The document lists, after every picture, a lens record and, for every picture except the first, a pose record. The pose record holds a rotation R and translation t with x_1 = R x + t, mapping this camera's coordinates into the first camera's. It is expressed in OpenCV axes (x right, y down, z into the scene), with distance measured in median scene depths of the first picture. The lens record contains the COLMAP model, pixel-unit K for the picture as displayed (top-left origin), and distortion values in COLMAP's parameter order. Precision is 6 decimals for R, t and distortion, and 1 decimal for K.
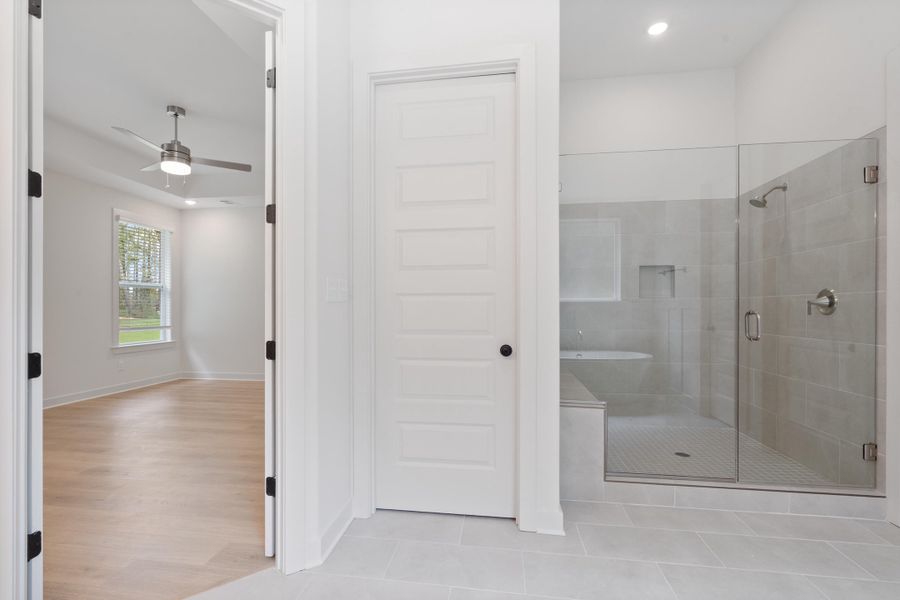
lens RADIAL K [[412.7, 0, 435.6], [0, 412.7, 305.3], [0, 0, 1]] dist [-0.002331, -0.000041]
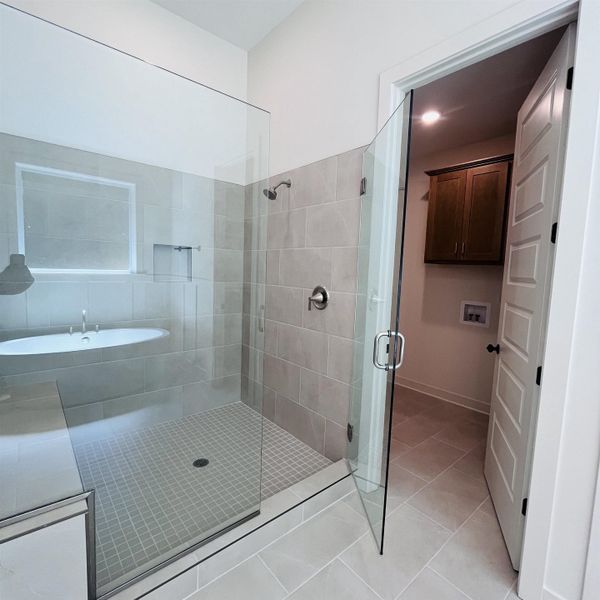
lens RADIAL K [[326.9, 0, 306.7], [0, 326.9, 298.6], [0, 0, 1]] dist [-0.001776, -0.000540]
pose [[0.638344, -0.051468, 0.768028, 0.218793], [-0.037458, 0.994503, 0.097779, -0.077484], [-0.768839, -0.091185, 0.632907, 0.408504]]
